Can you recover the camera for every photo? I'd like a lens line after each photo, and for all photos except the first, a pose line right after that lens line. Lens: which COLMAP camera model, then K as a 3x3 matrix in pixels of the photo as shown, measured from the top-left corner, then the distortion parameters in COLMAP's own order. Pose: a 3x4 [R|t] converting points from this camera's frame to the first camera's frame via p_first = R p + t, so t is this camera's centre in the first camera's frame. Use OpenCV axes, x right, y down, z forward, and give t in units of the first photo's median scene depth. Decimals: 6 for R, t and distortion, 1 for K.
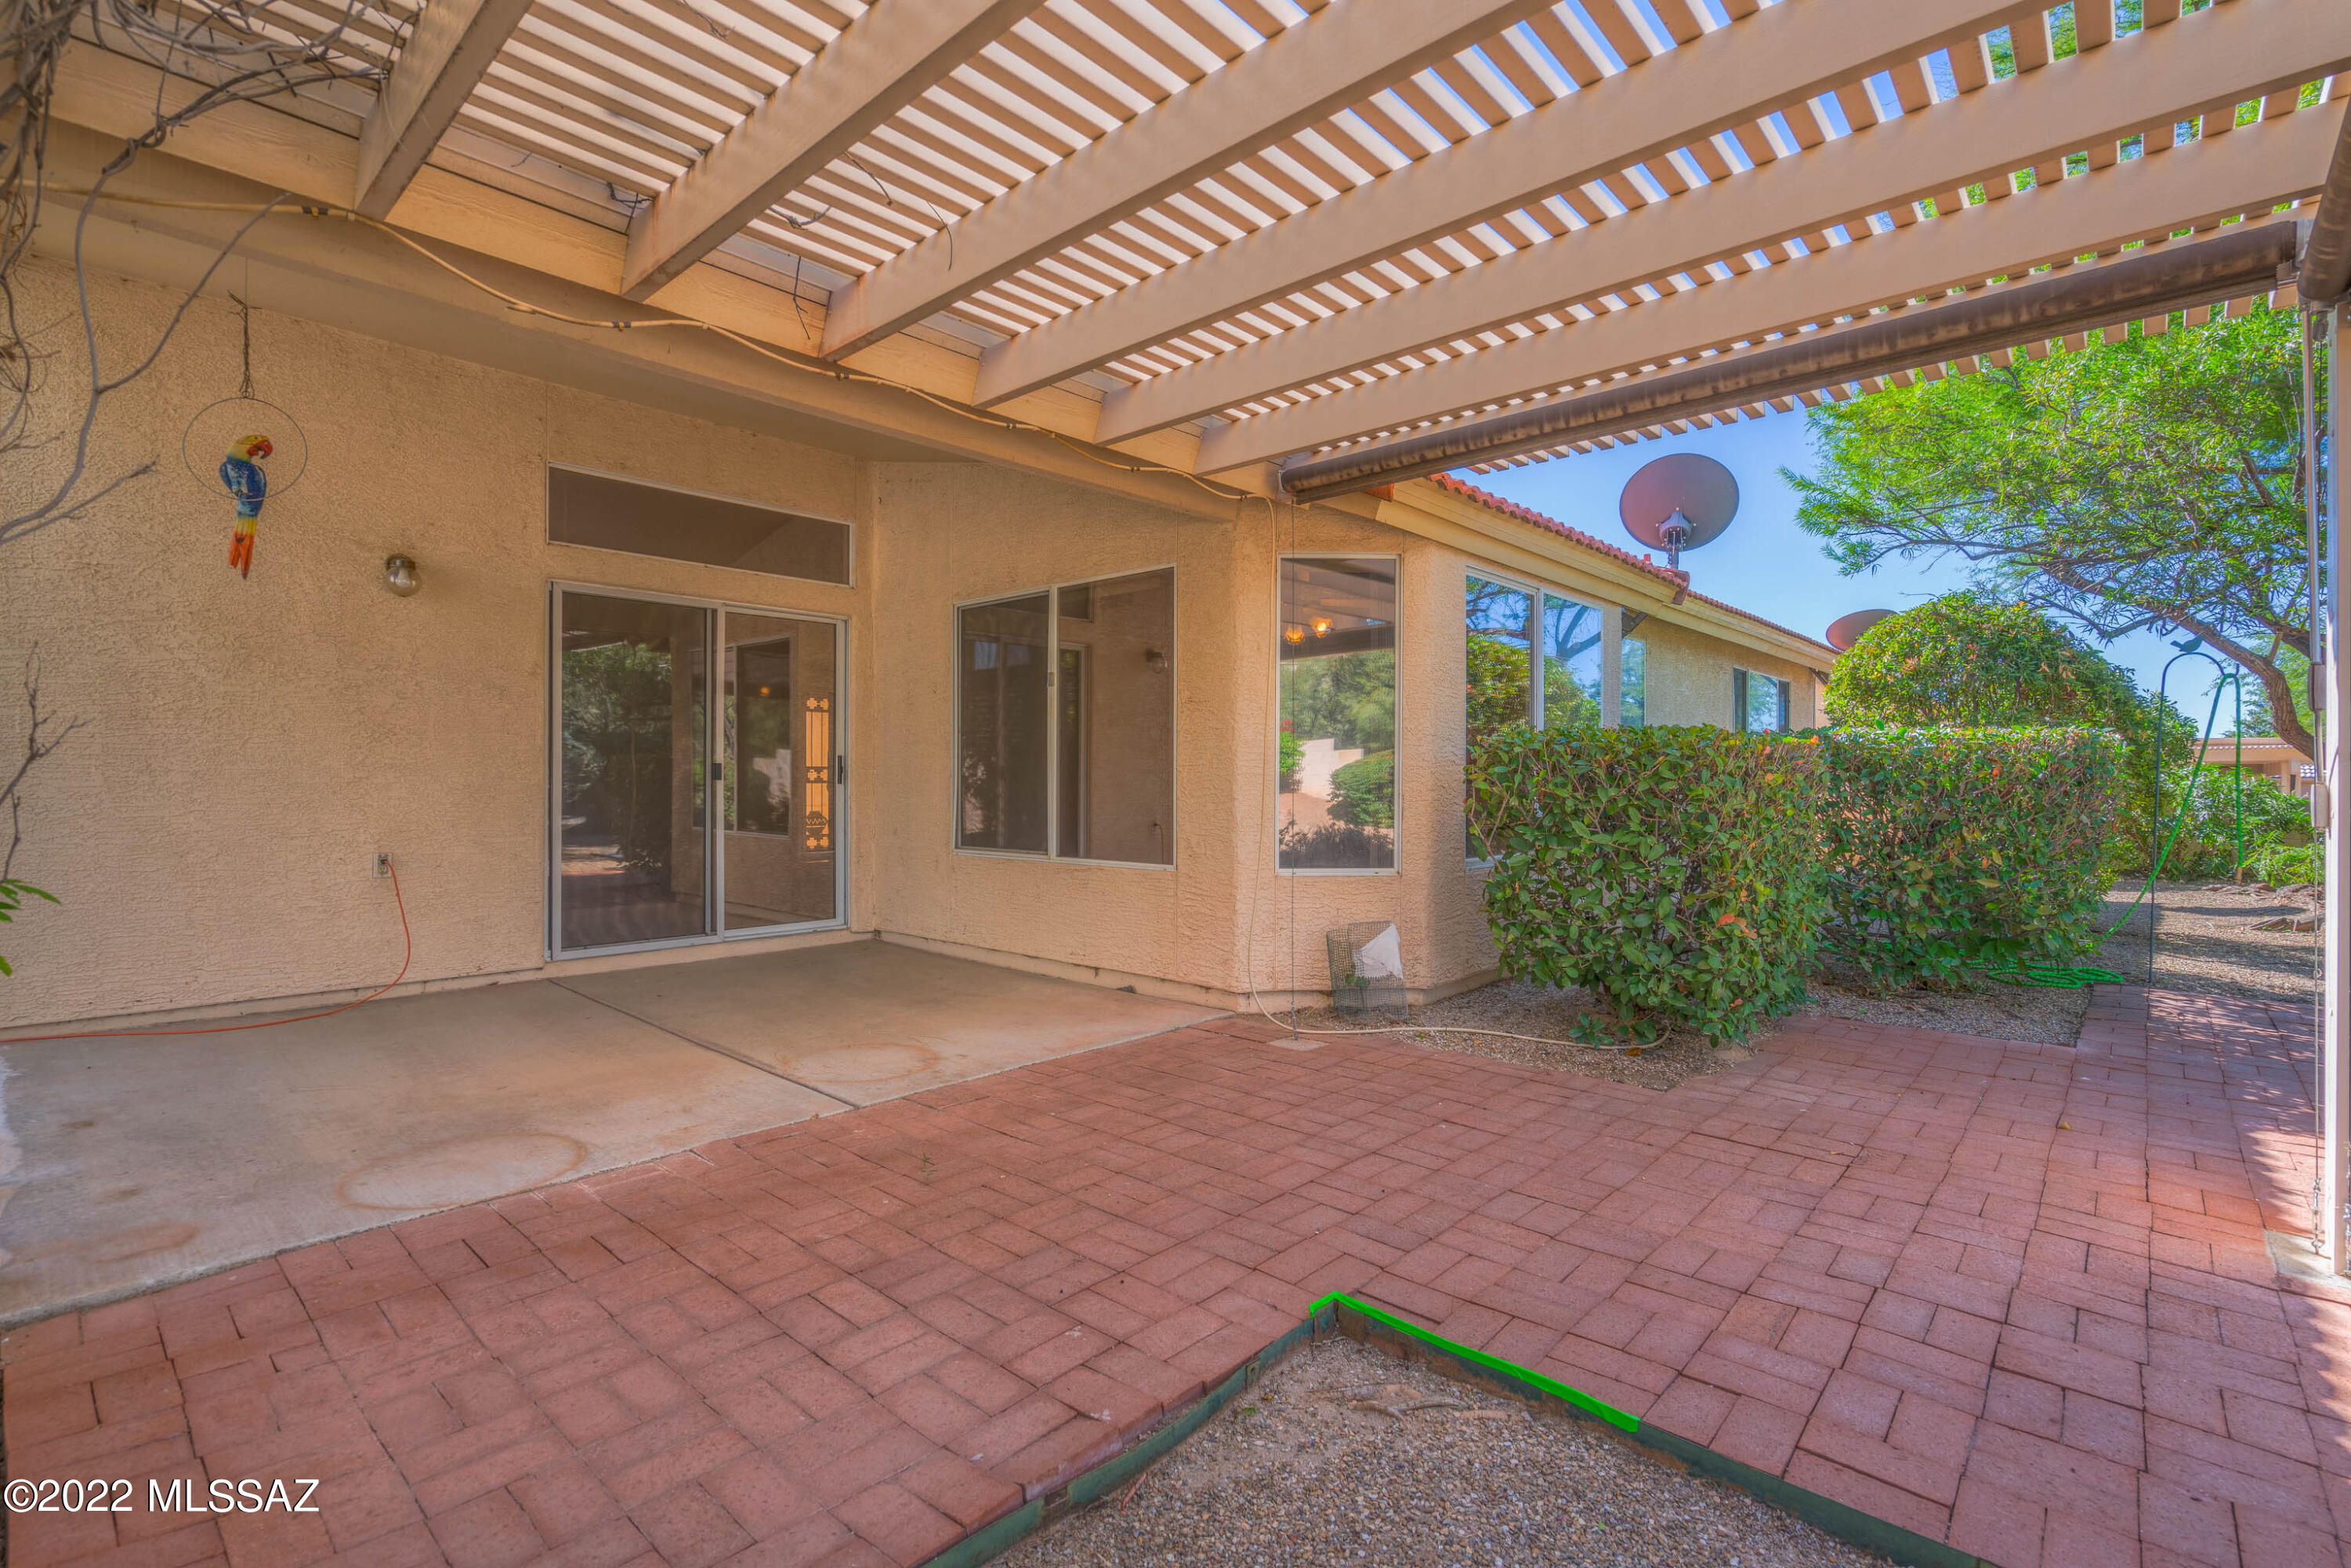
lens RADIAL K [[1061.8, 0, 1158.5], [0, 1061.8, 766.5], [0, 0, 1]] dist [-0.008120, 0.004489]
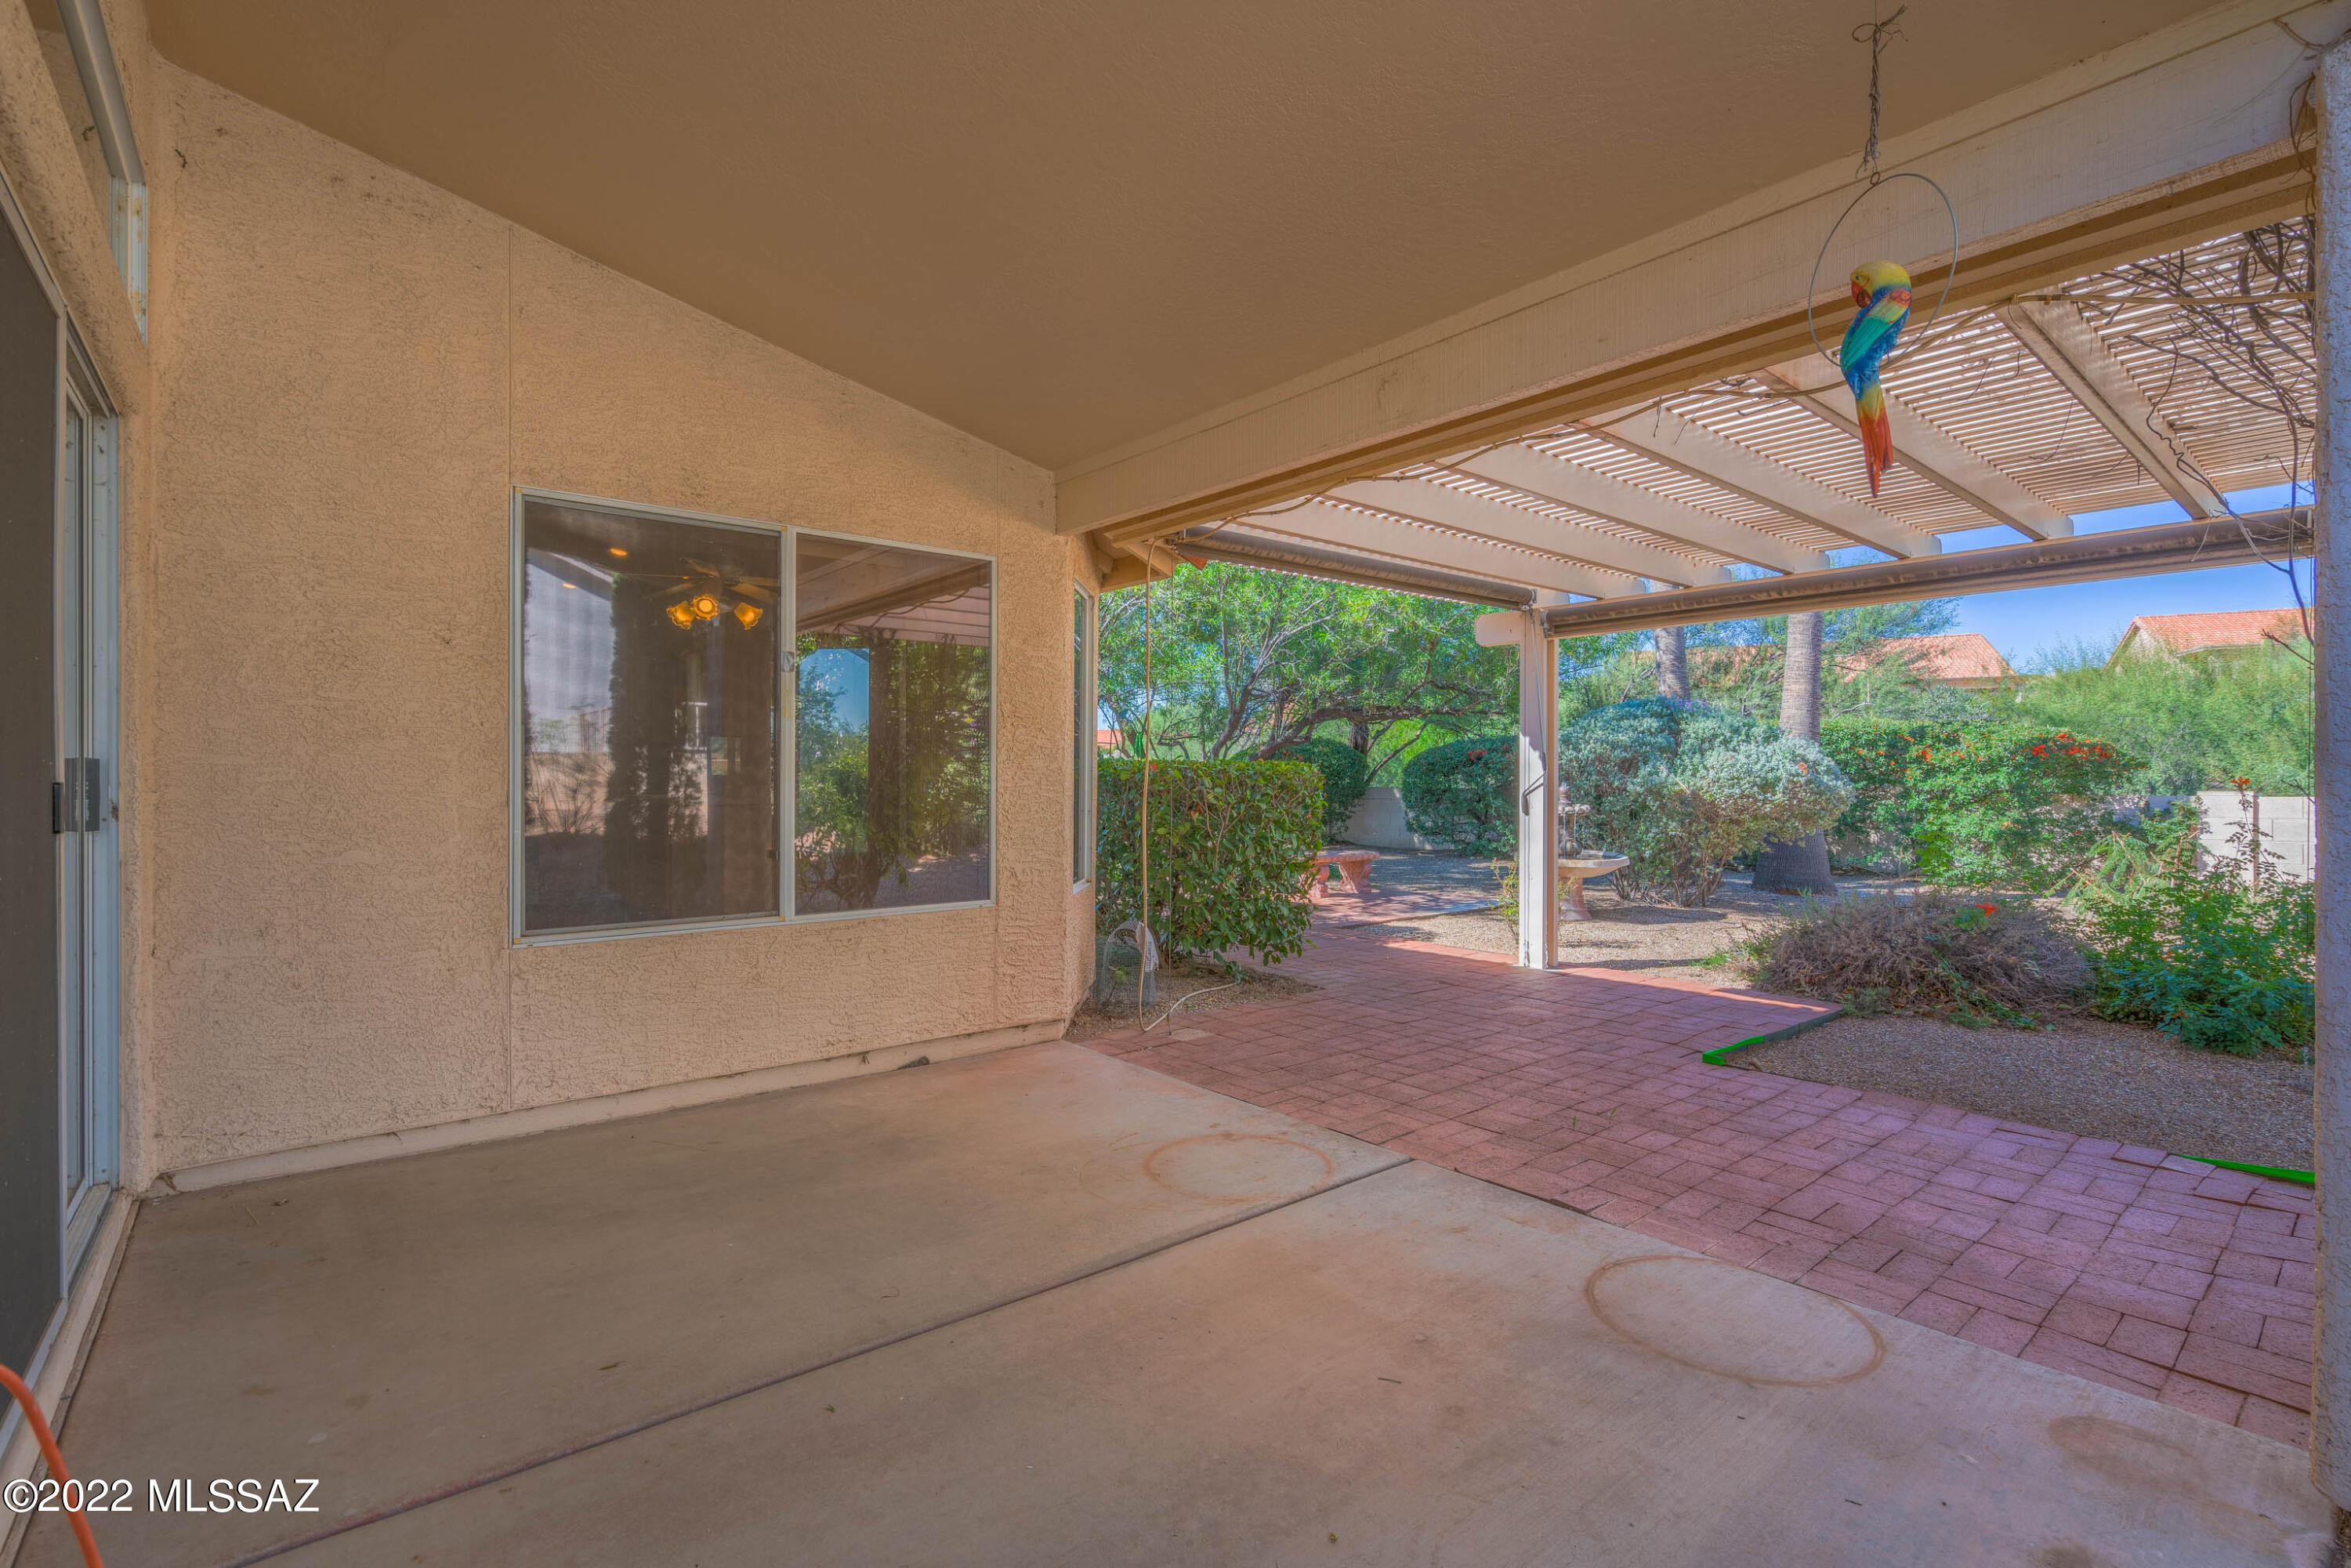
lens RADIAL K [[1061.8, 0, 1167.2], [0, 1061.8, 783.2], [0, 0, 1]] dist [-0.008120, 0.004489]
pose [[0.138103, -0.005489, 0.990403, -1.534139], [-0.012079, 0.999901, 0.007226, -0.021811], [-0.990344, -0.012961, 0.138023, 1.342696]]
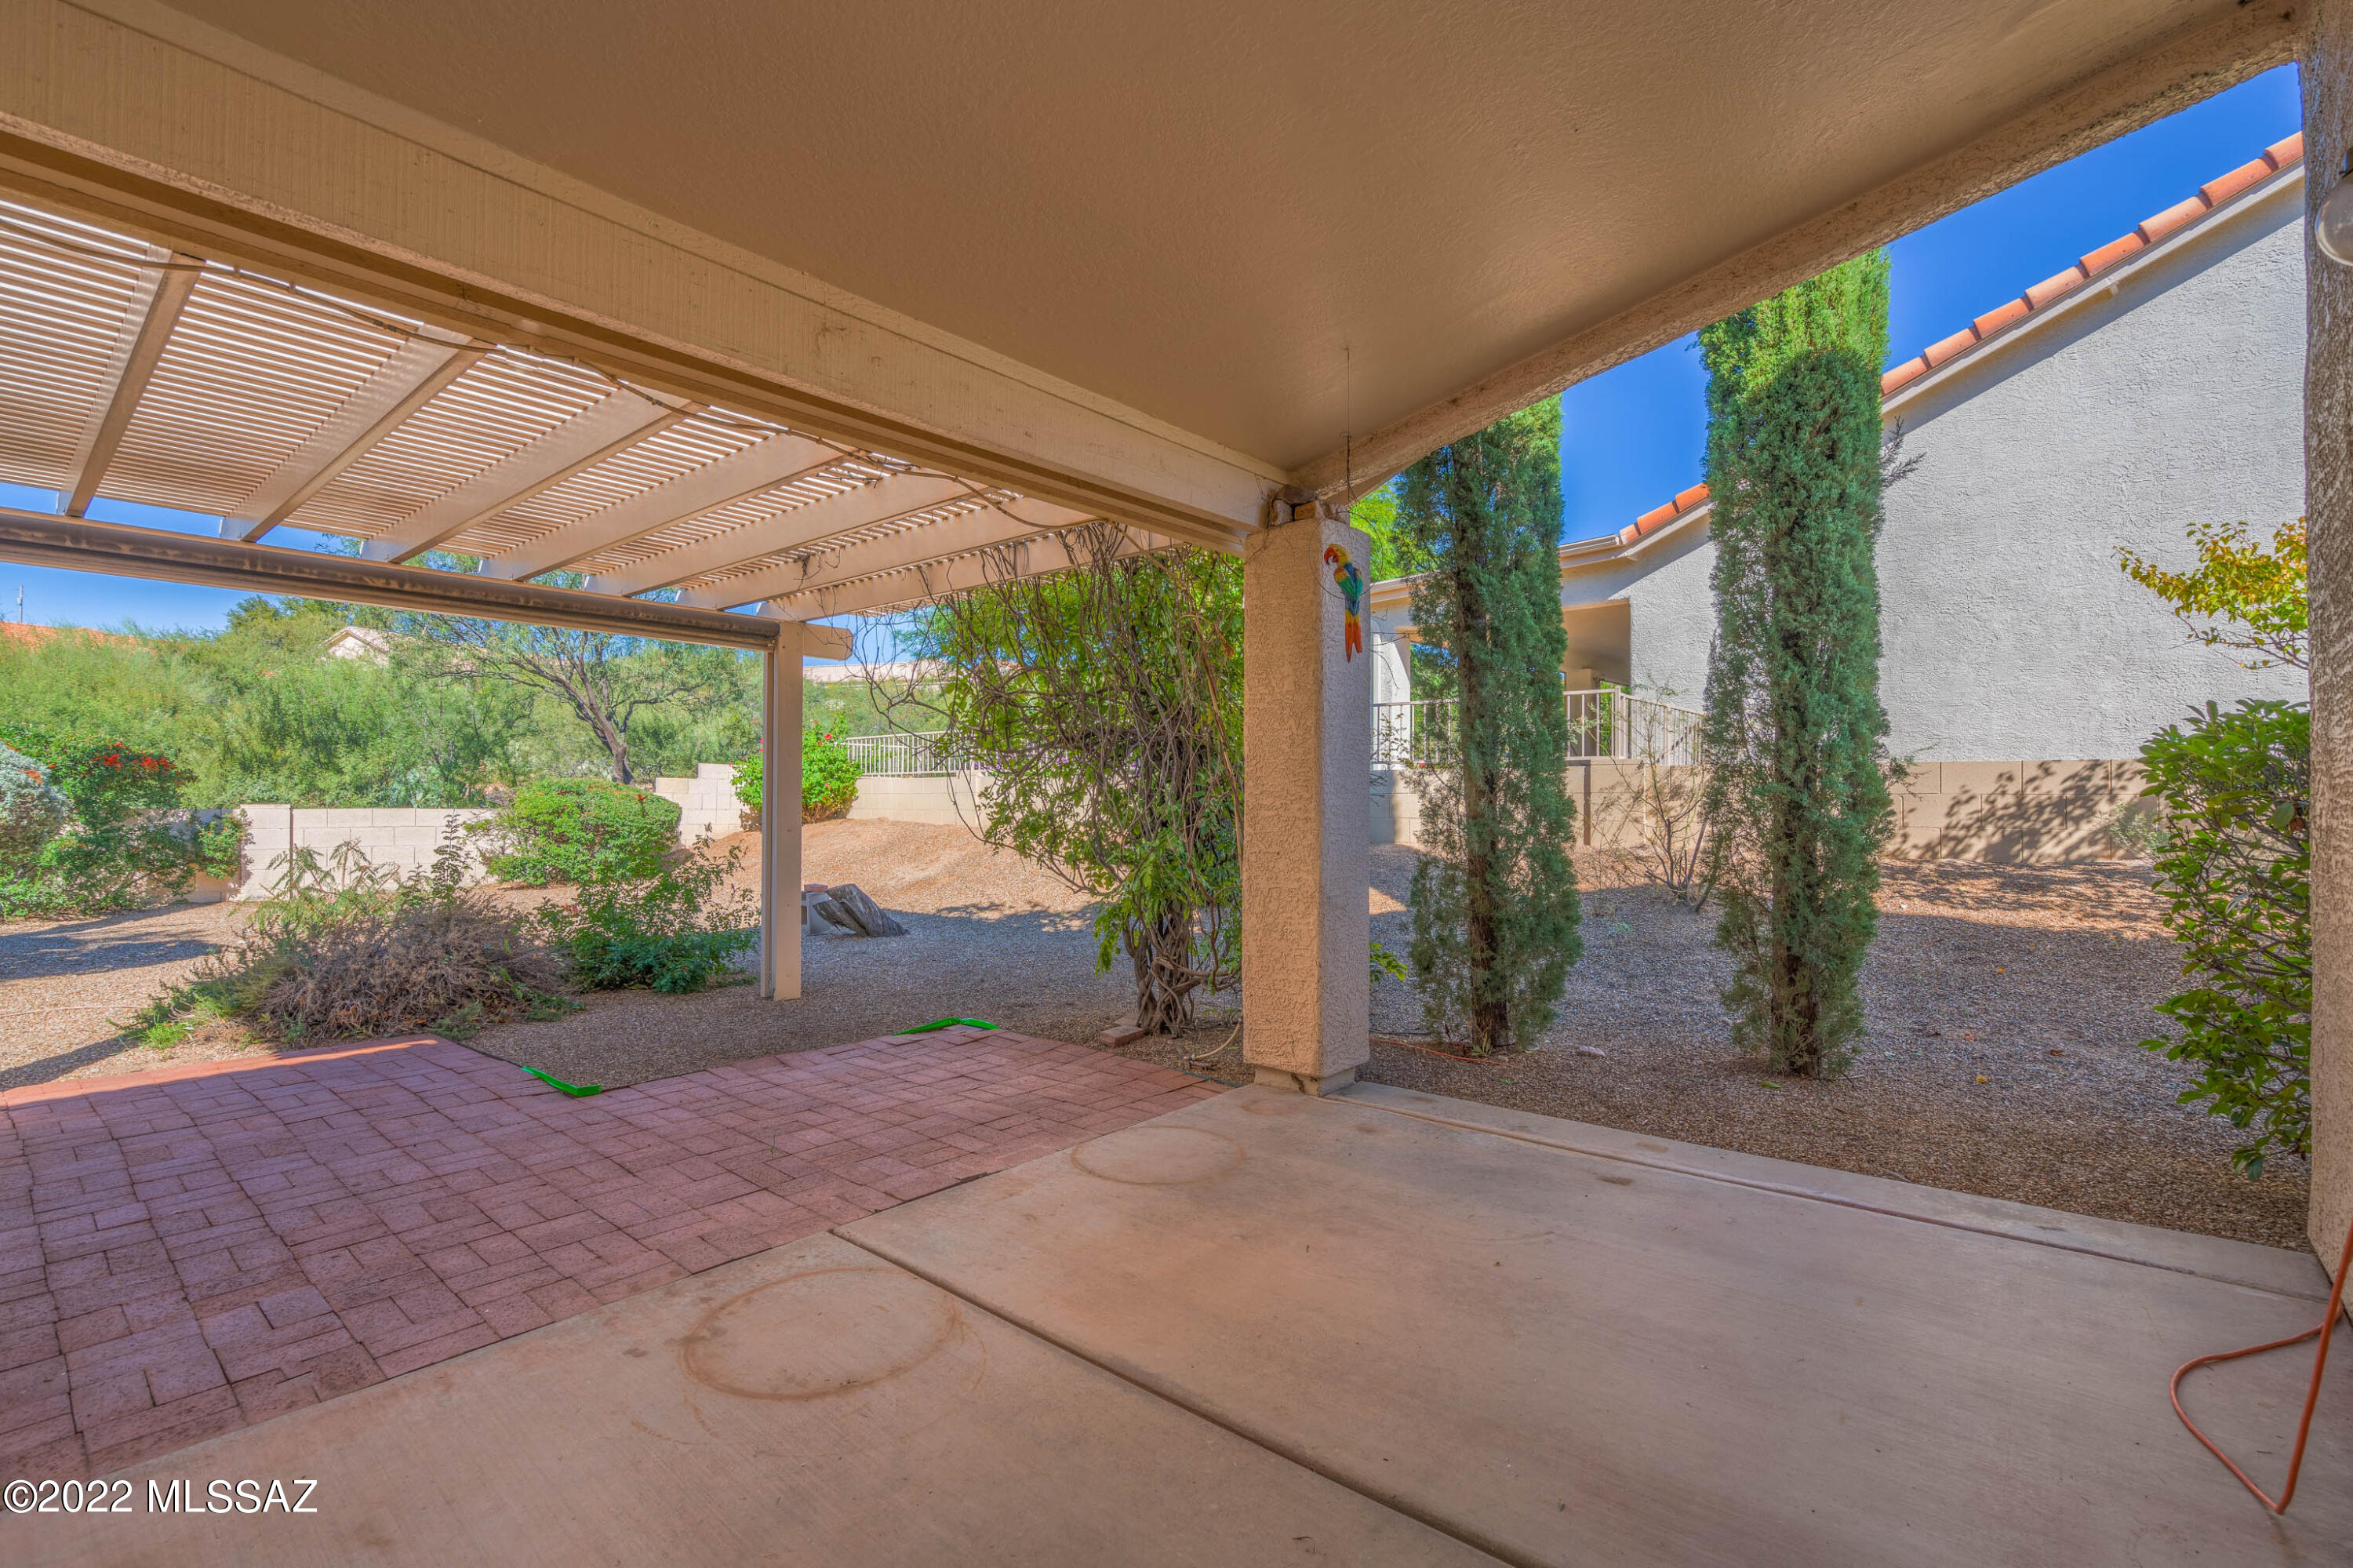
lens RADIAL K [[1062.7, 0, 1159.3], [0, 1062.7, 782.1], [0, 0, 1]] dist [-0.008120, 0.004489]
pose [[-0.999635, -0.008103, -0.025773, -0.633201], [-0.007381, 0.999581, -0.027980, -0.007022], [0.025989, -0.027779, -0.999276, 2.263121]]
